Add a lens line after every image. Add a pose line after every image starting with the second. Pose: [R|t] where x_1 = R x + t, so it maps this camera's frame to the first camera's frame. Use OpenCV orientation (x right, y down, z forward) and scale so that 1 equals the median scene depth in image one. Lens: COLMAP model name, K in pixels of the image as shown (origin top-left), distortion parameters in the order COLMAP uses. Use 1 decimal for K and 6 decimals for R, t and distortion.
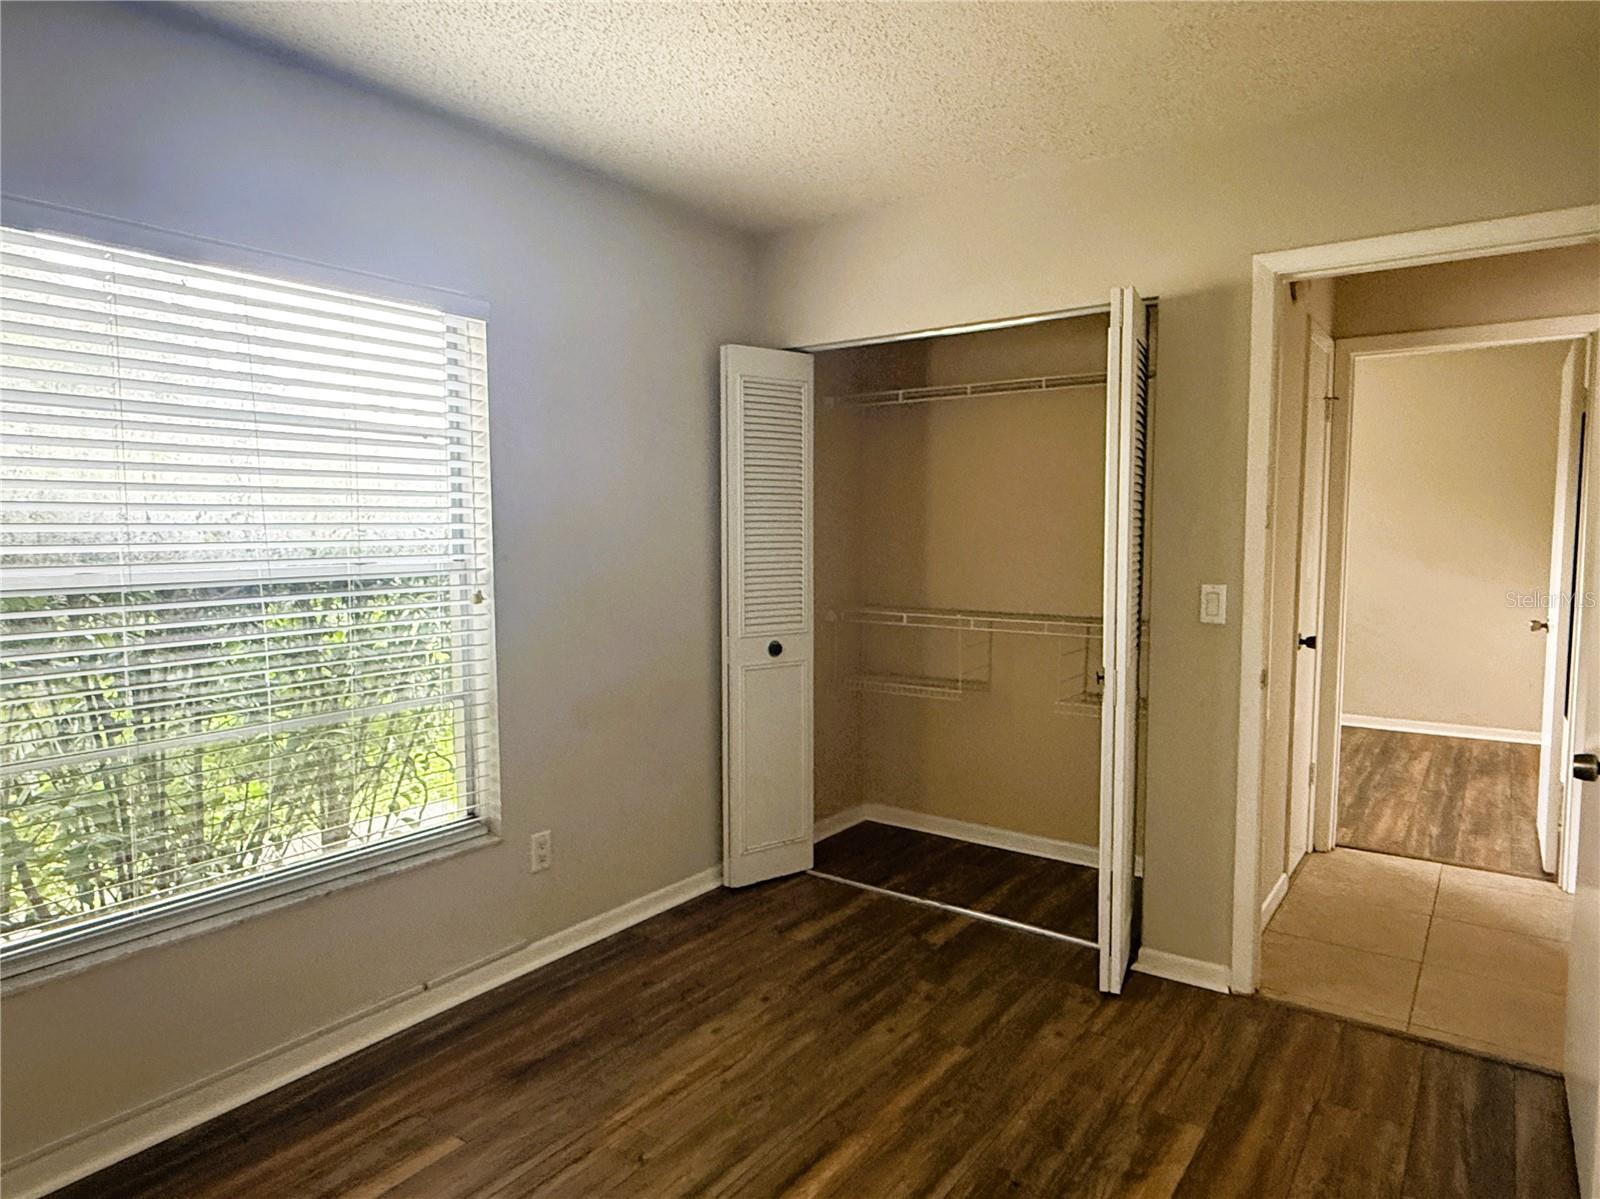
lens RADIAL K [[976.4, 0, 810.4], [0, 976.4, 600.6], [0, 0, 1]] dist [0.002528, 0.002535]
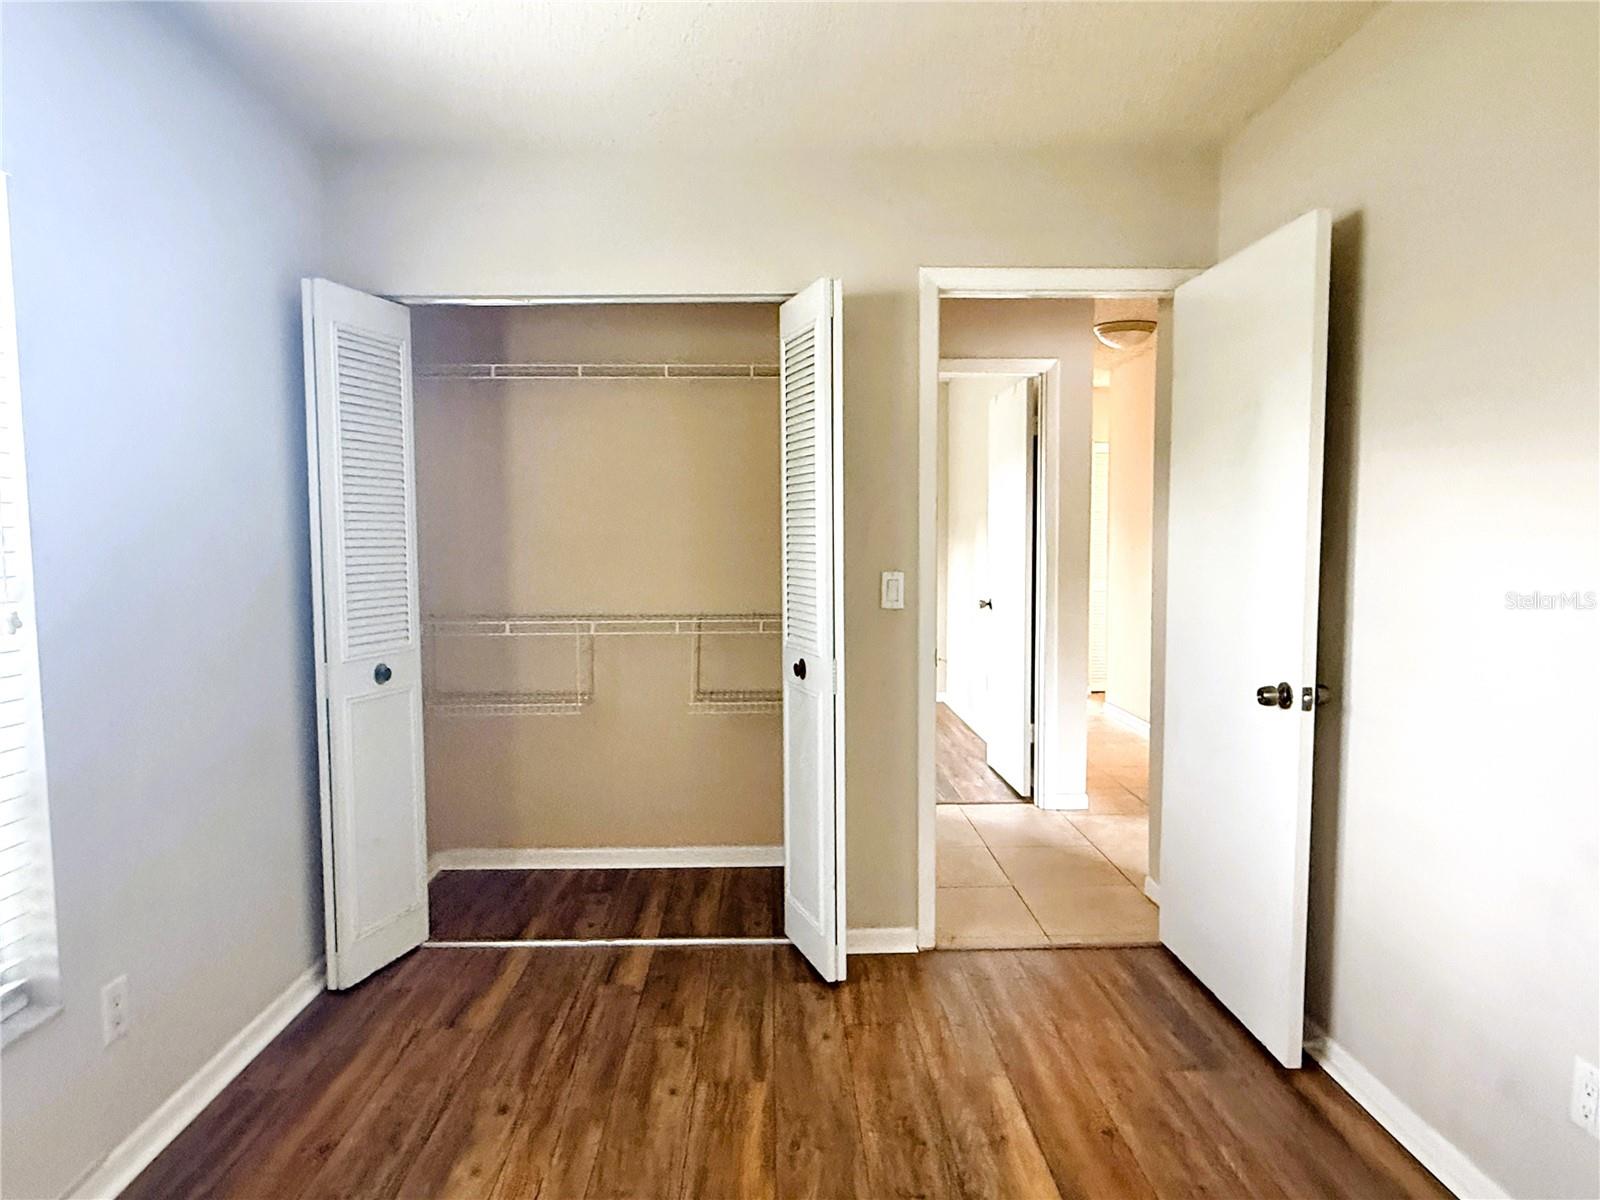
lens RADIAL K [[976.4, 0, 810.4], [0, 976.4, 601.1], [0, 0, 1]] dist [0.002528, 0.002535]
pose [[0.800974, -0.044366, 0.597054, -0.266819], [0.050016, 0.998723, 0.007115, 0.002599], [-0.596607, 0.024163, 0.802170, 0.182882]]
